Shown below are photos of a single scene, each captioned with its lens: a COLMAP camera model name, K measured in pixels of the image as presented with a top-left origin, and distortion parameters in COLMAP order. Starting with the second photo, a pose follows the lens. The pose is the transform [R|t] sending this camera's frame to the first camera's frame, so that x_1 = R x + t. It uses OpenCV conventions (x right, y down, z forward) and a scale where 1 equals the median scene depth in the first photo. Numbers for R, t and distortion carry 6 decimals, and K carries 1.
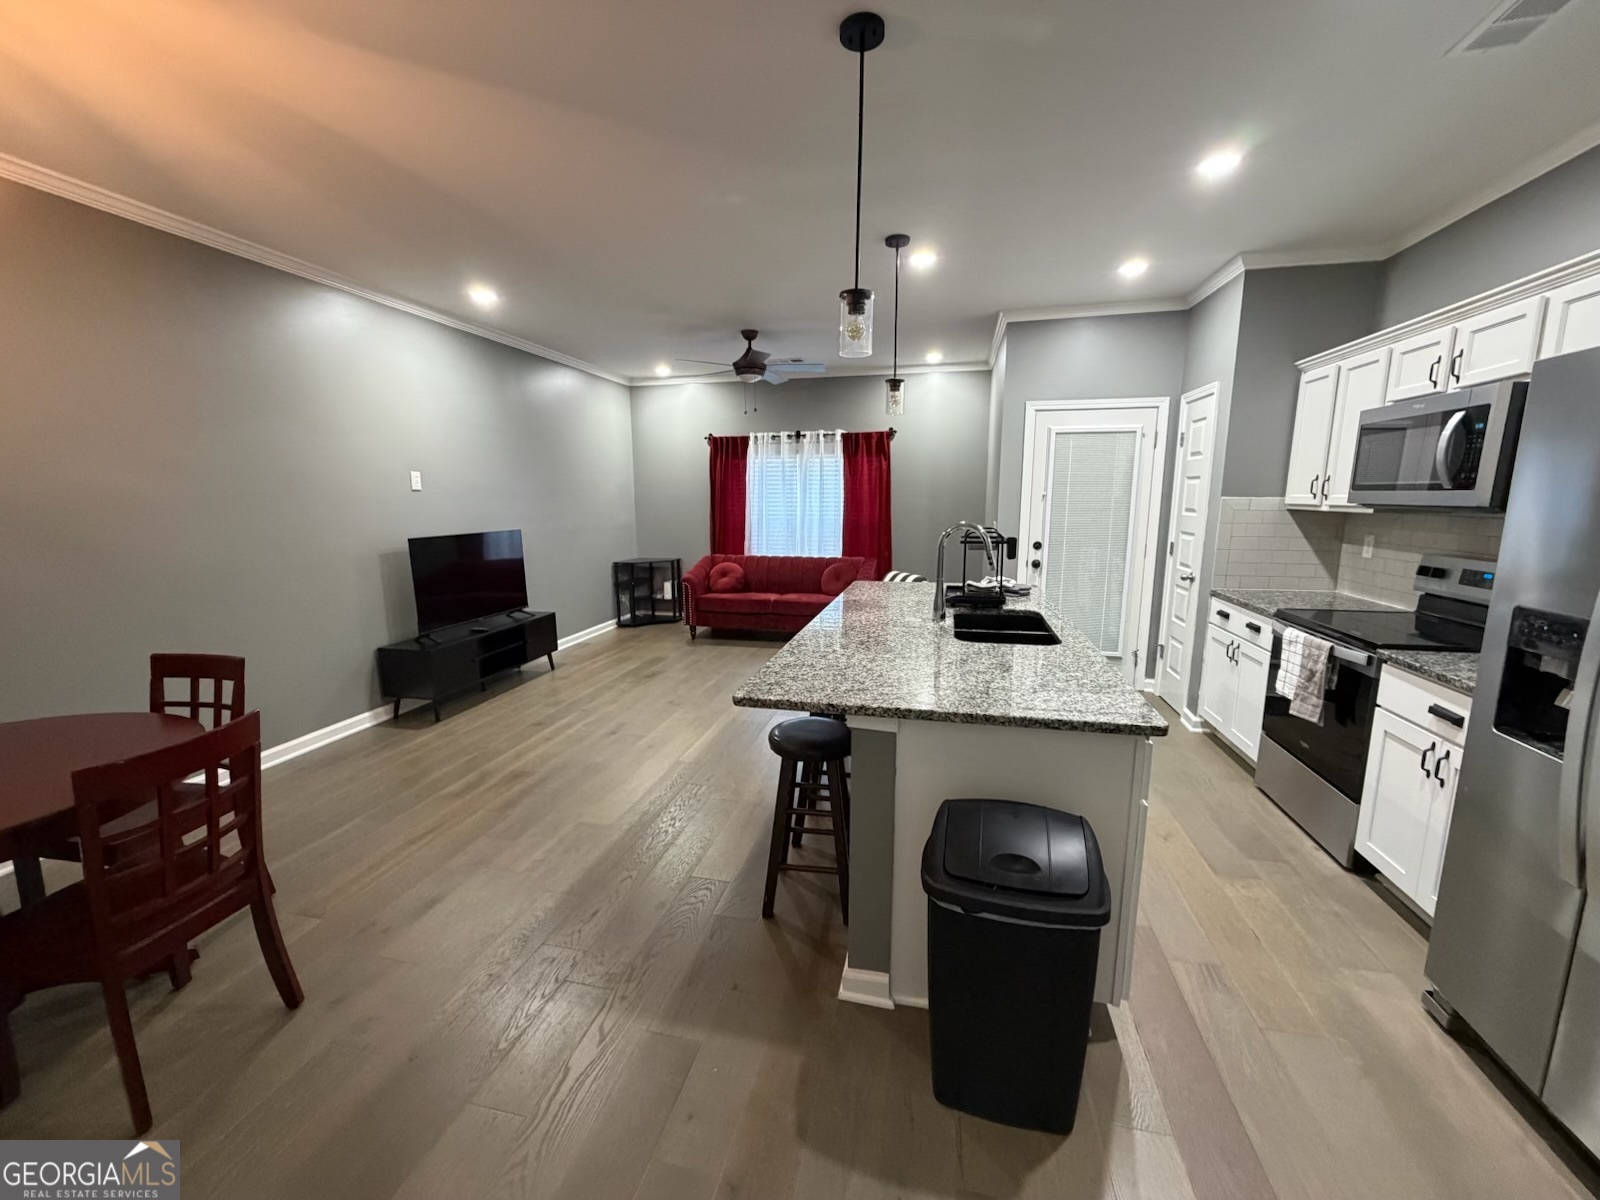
lens RADIAL K [[635.3, 0, 806.5], [0, 635.3, 602.3], [0, 0, 1]] dist [0.002465, -0.000366]
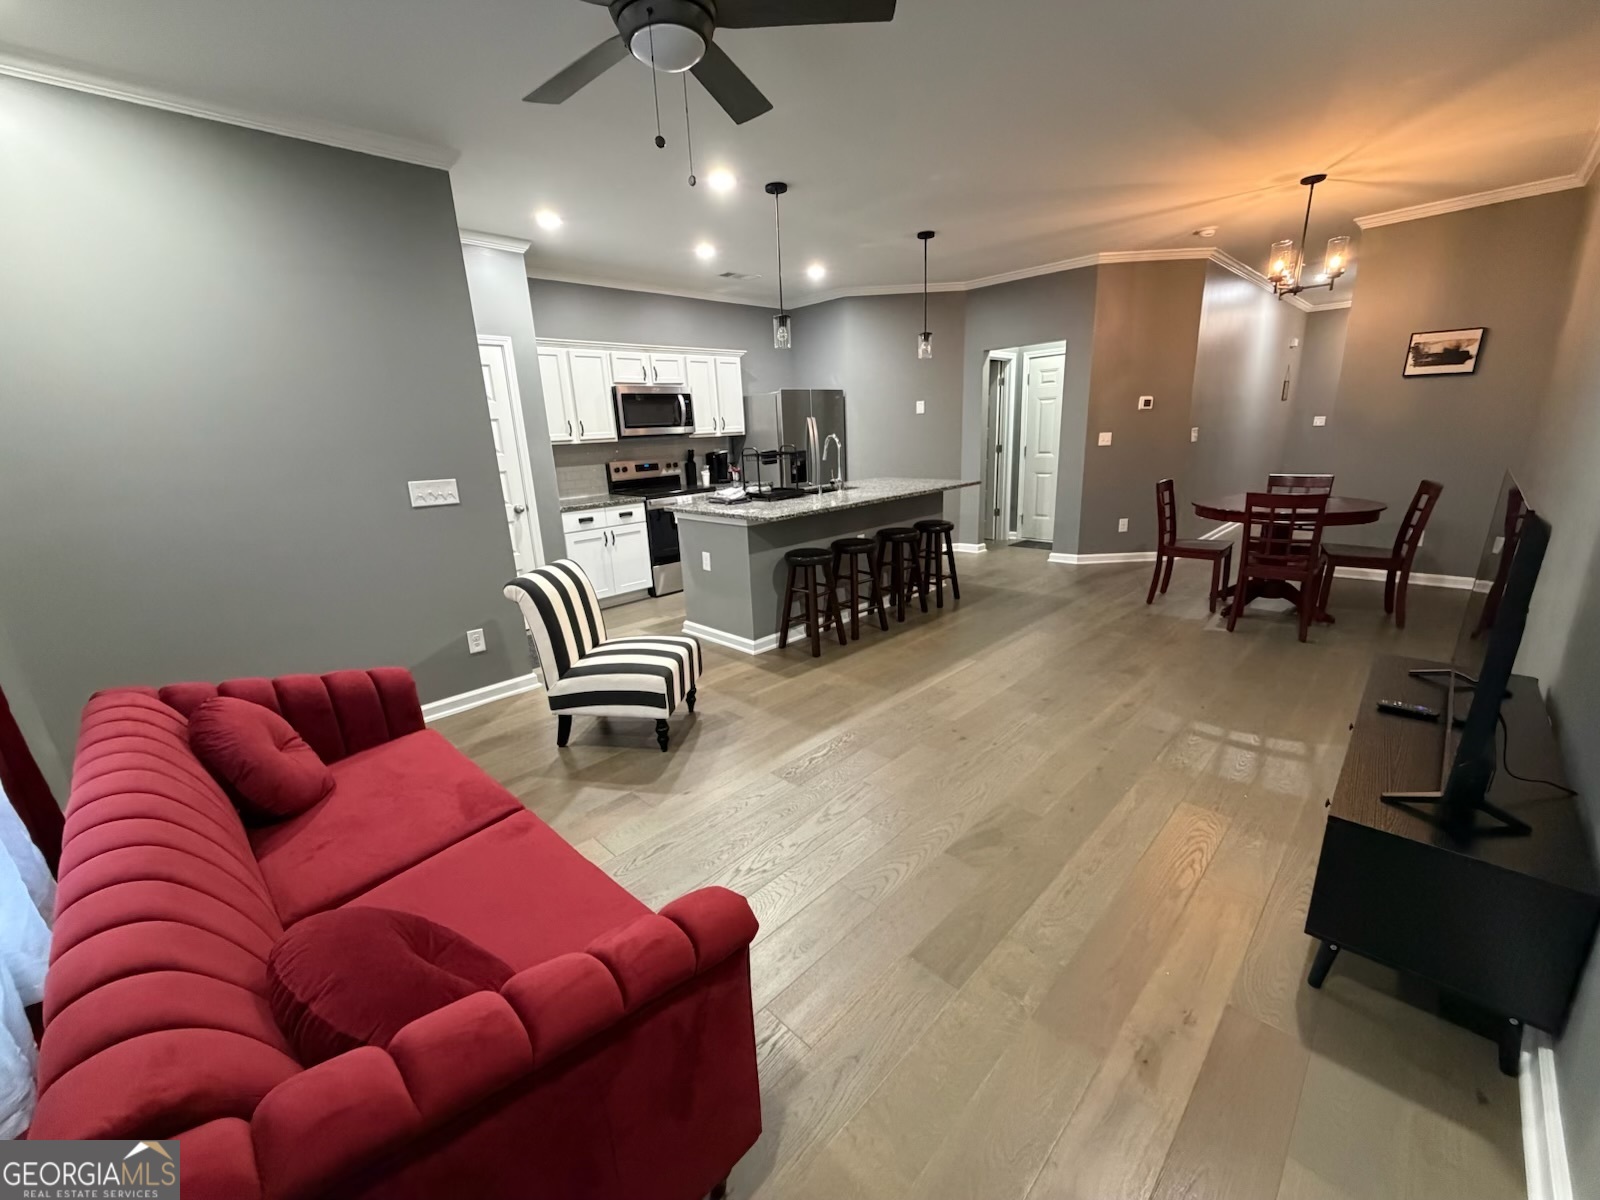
lens RADIAL K [[635.3, 0, 806.5], [0, 635.3, 602.3], [0, 0, 1]] dist [0.002465, -0.000366]
pose [[-0.843569, -0.097596, 0.528078, -0.495893], [0.134384, 0.913698, 0.383532, -0.281296], [-0.519935, 0.394501, -0.757652, 1.854387]]
